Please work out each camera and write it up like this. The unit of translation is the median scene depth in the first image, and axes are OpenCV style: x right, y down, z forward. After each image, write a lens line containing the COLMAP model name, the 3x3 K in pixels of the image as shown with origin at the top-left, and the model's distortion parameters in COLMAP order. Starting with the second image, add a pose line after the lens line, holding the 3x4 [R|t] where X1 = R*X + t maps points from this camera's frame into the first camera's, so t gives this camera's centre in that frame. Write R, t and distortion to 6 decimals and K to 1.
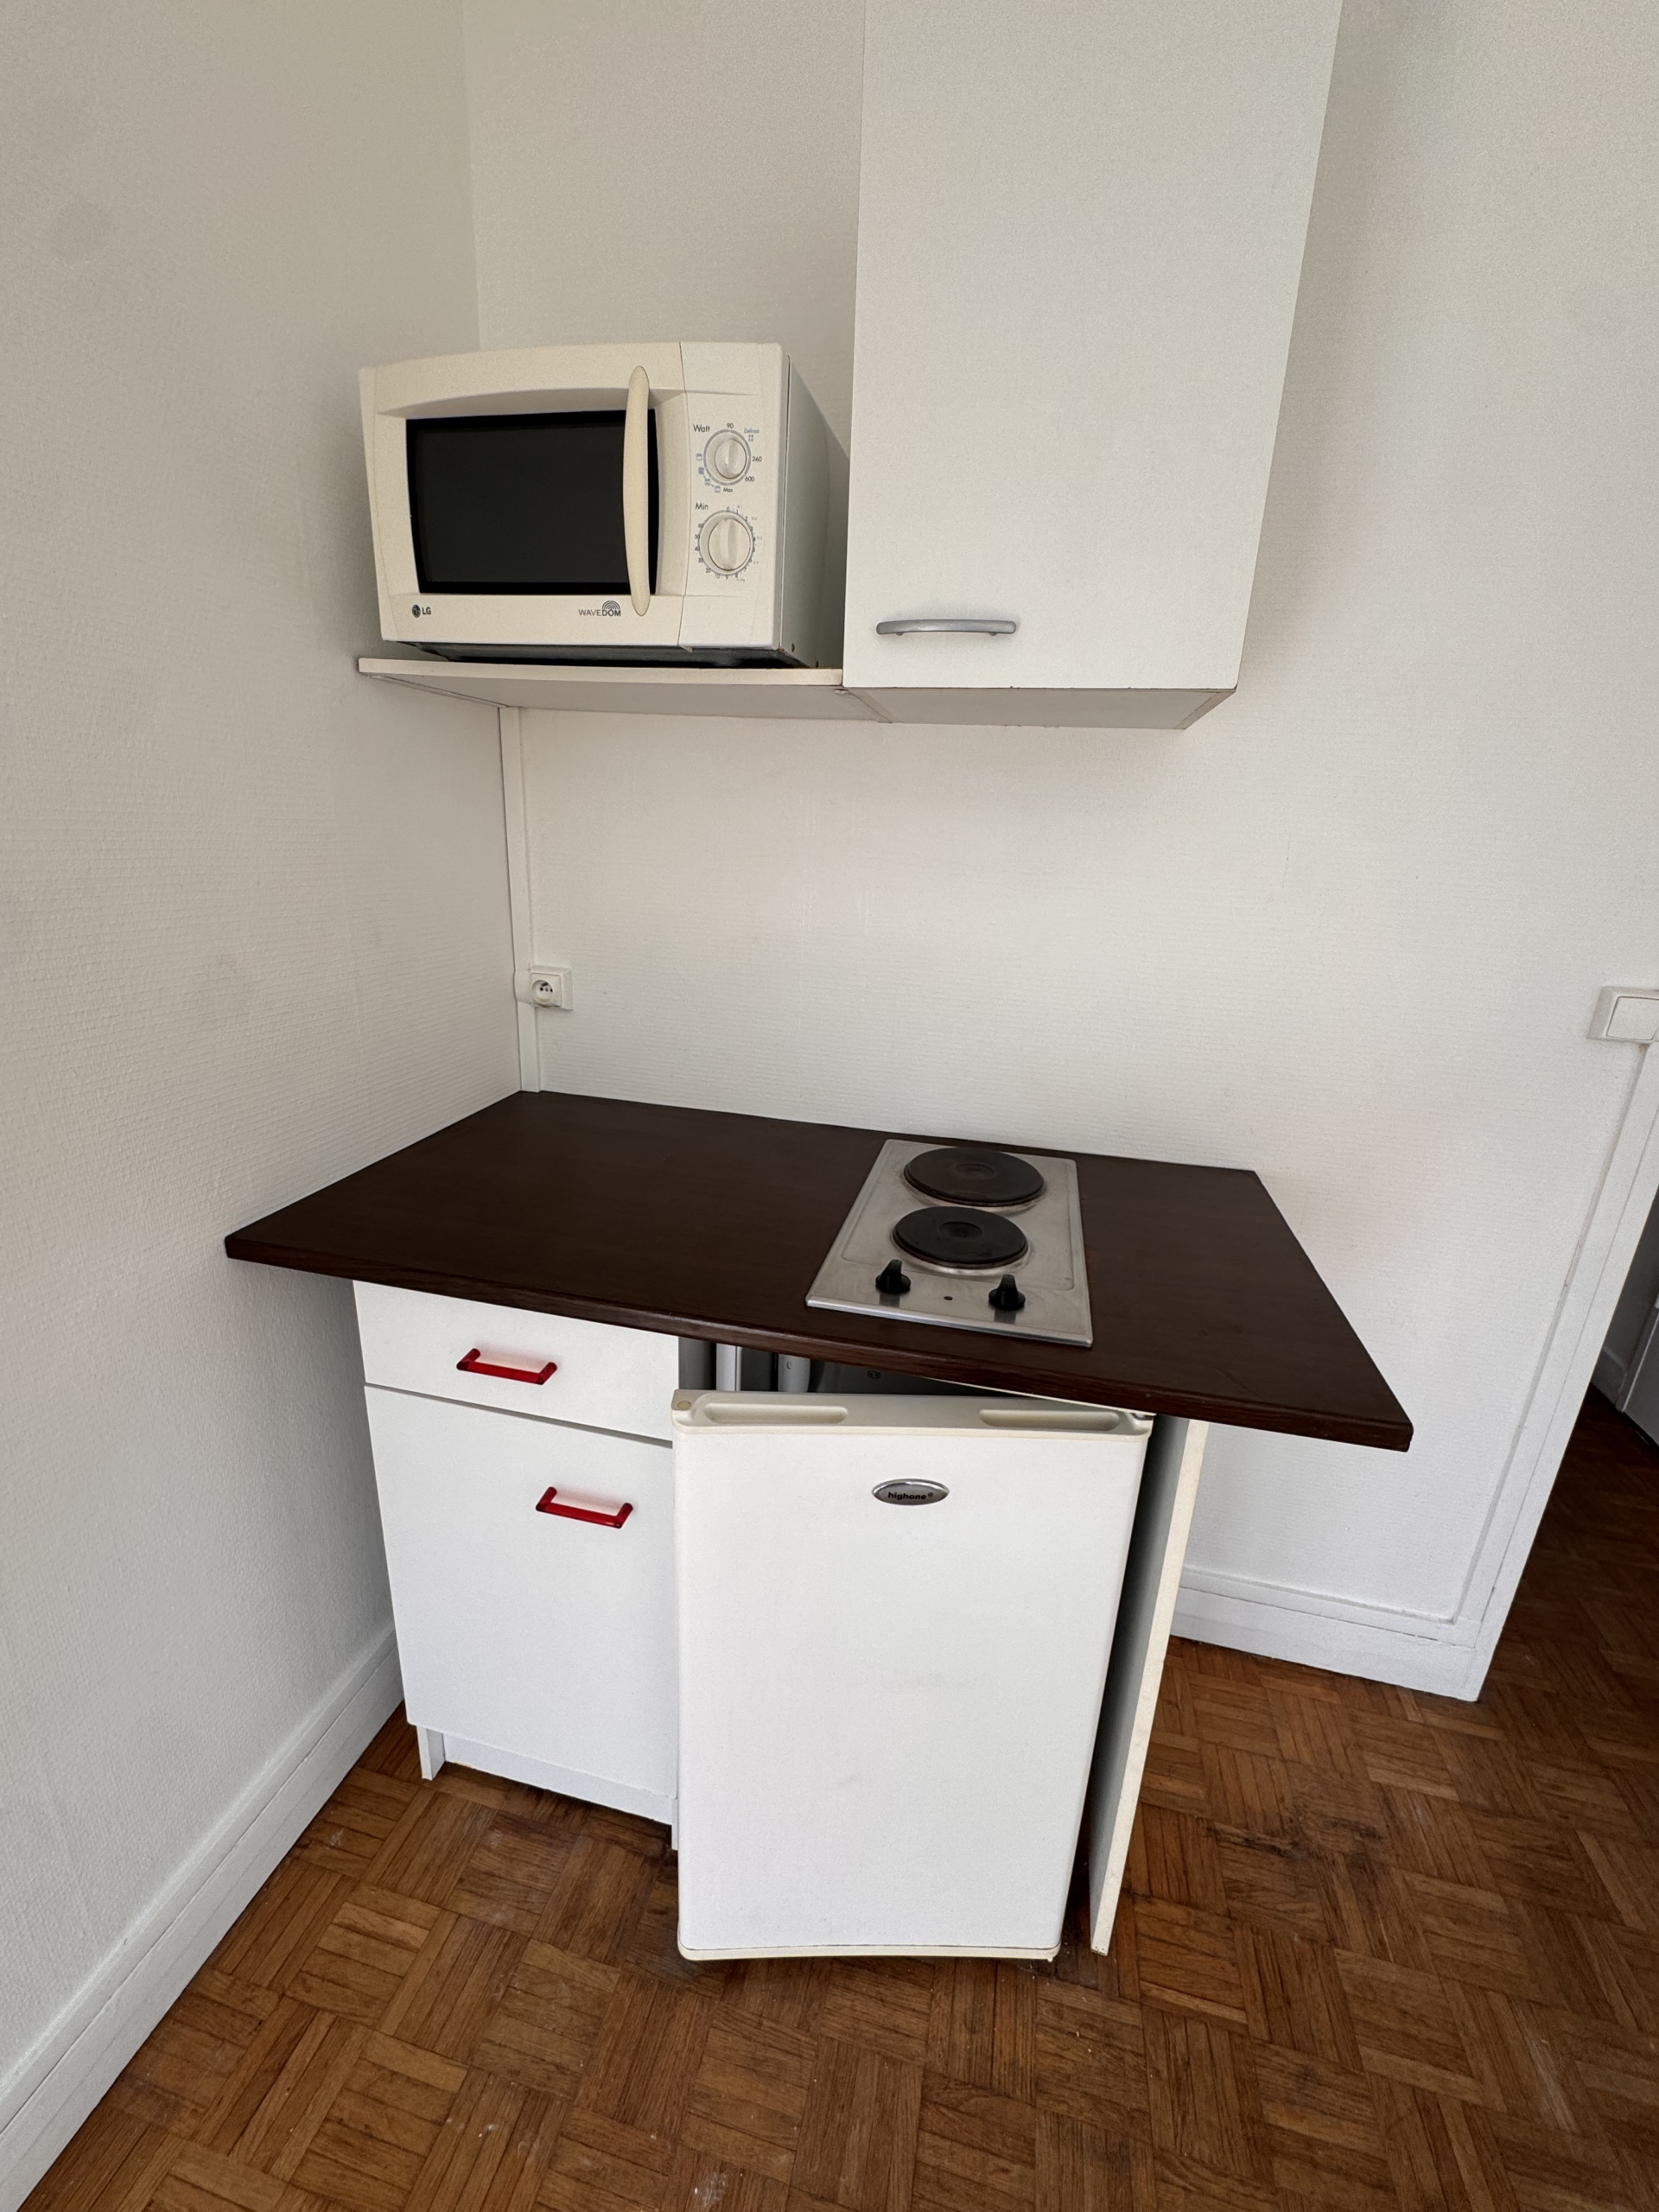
lens RADIAL K [[903.3, 0, 829.5], [0, 903.3, 1106.0], [0, 0, 1]] dist [-0.002970, -0.000364]
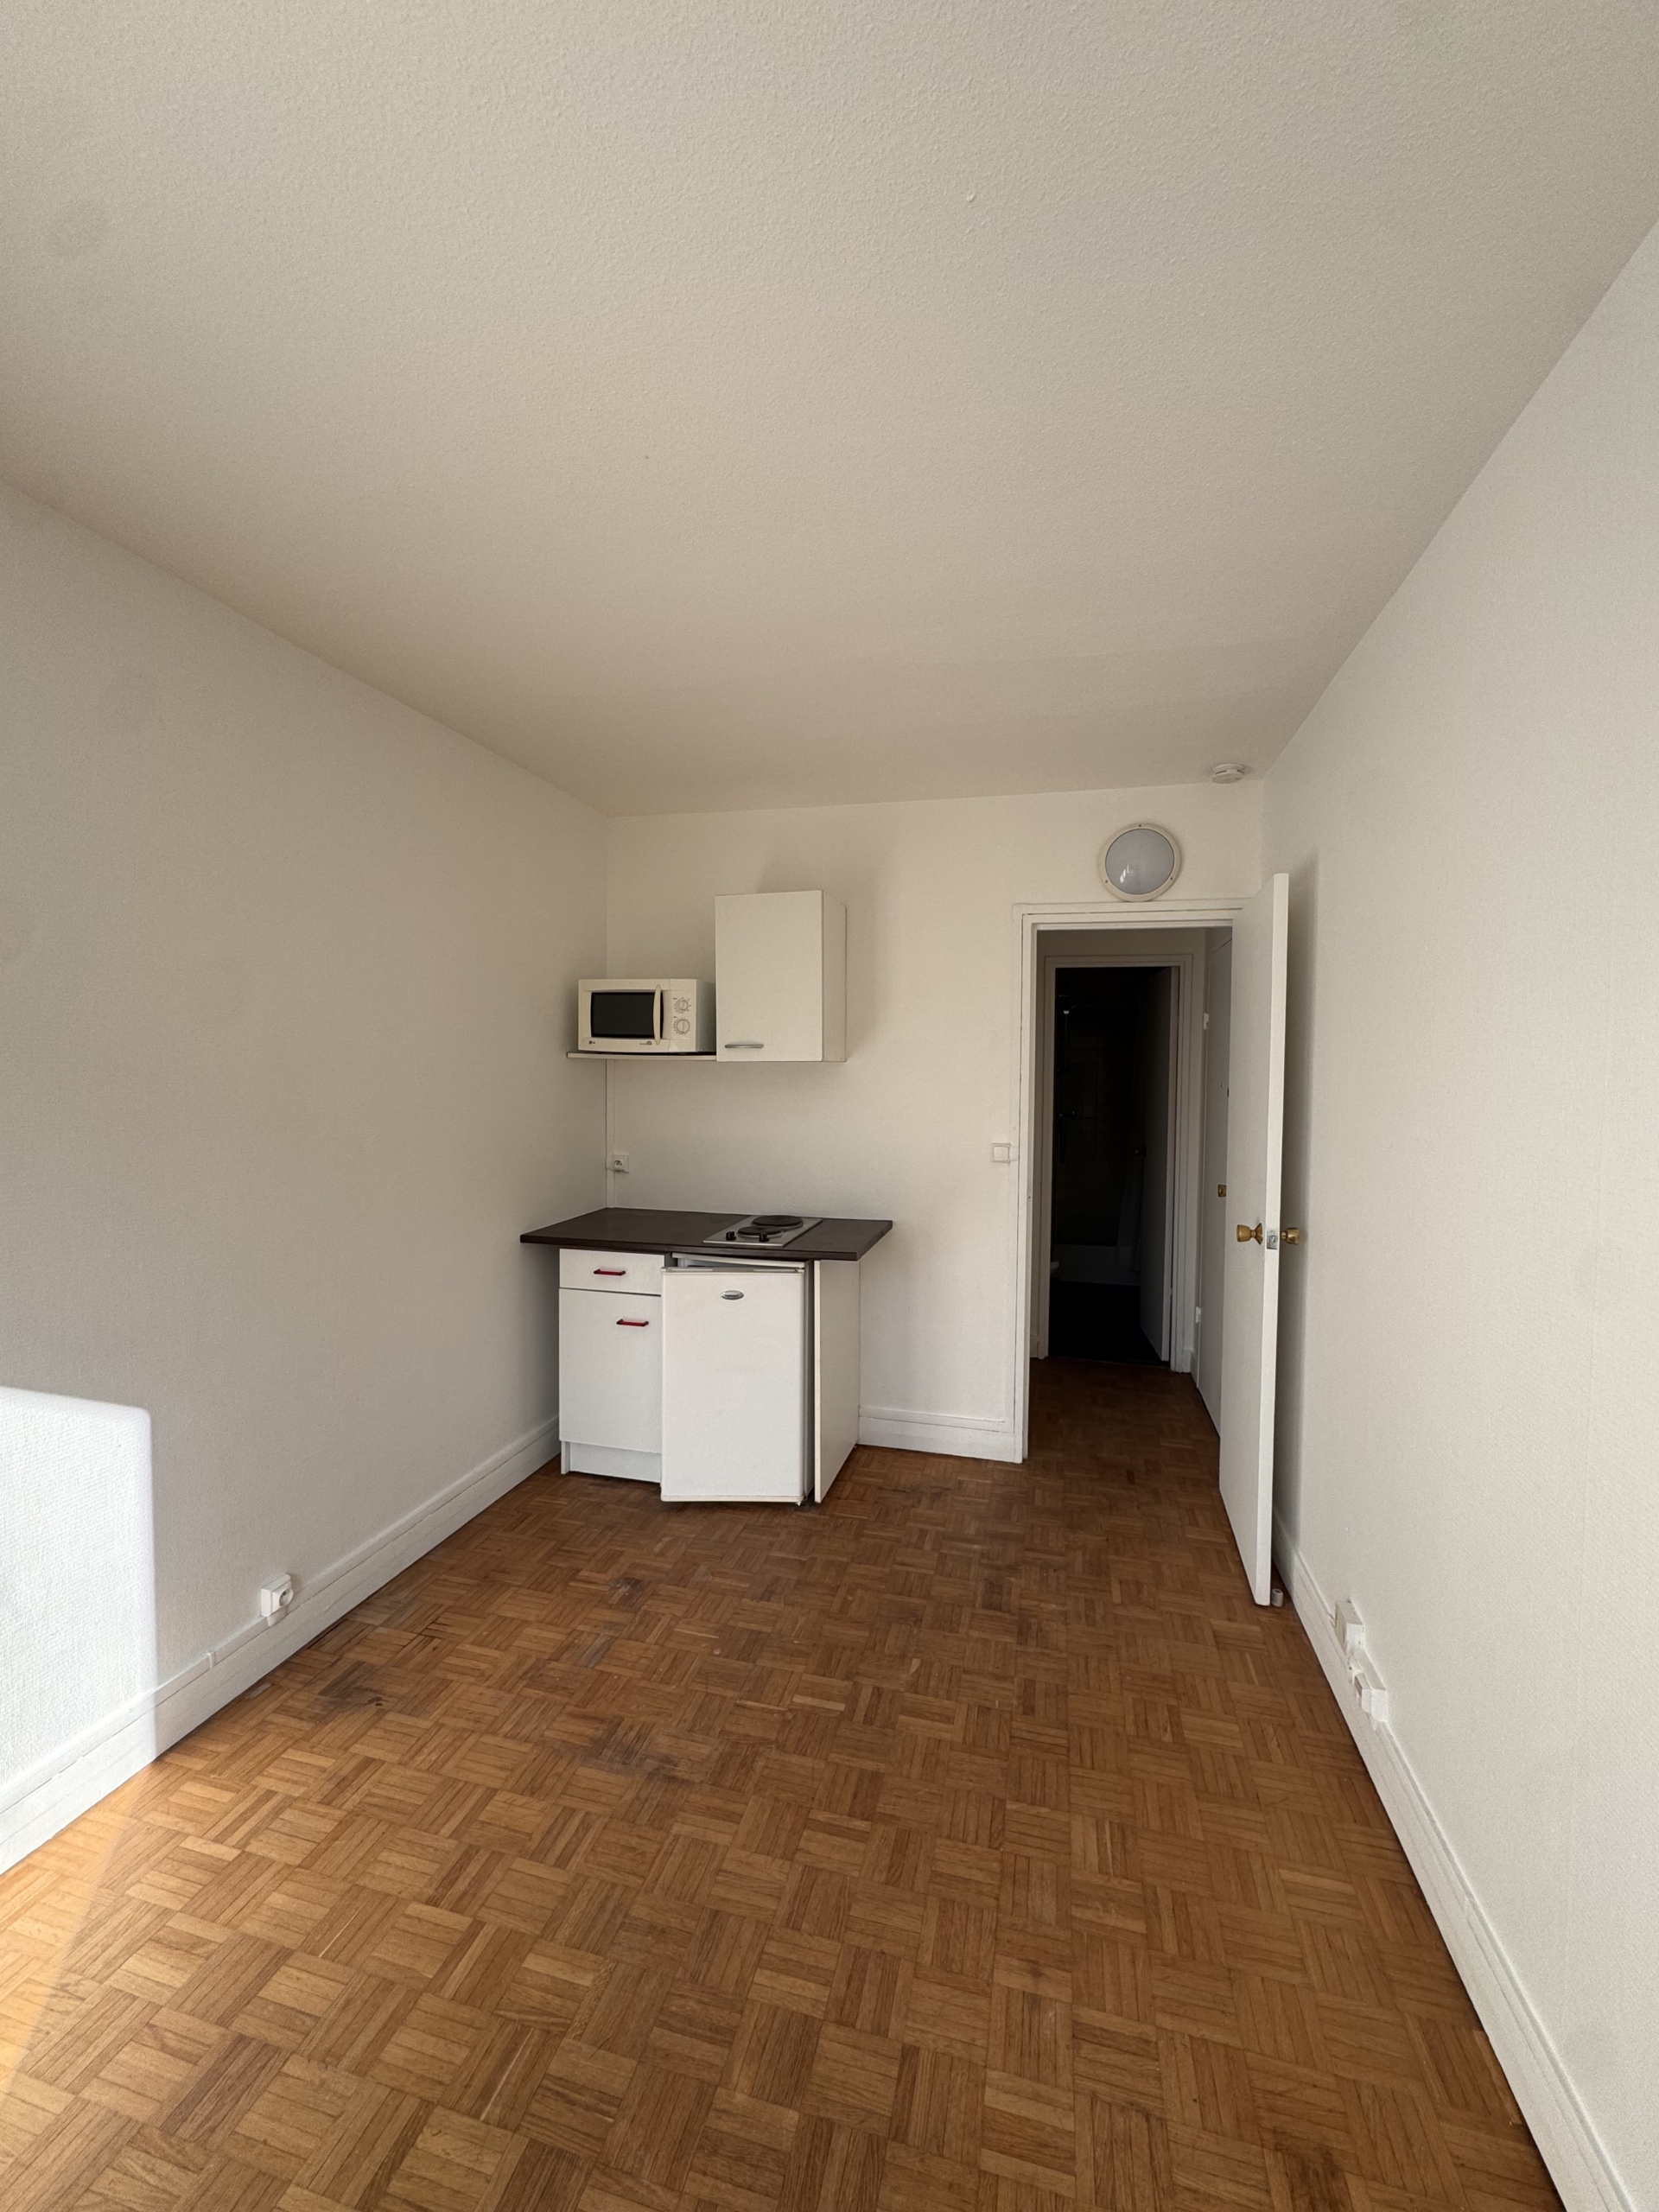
lens RADIAL K [[888.2, 0, 829.5], [0, 888.2, 1106.0], [0, 0, 1]] dist [0.001372, 0.000130]
pose [[0.999210, -0.034129, -0.020370, 0.470747], [0.027668, 0.965214, -0.259995, 0.542555], [0.028535, 0.259226, 0.965395, -2.037887]]
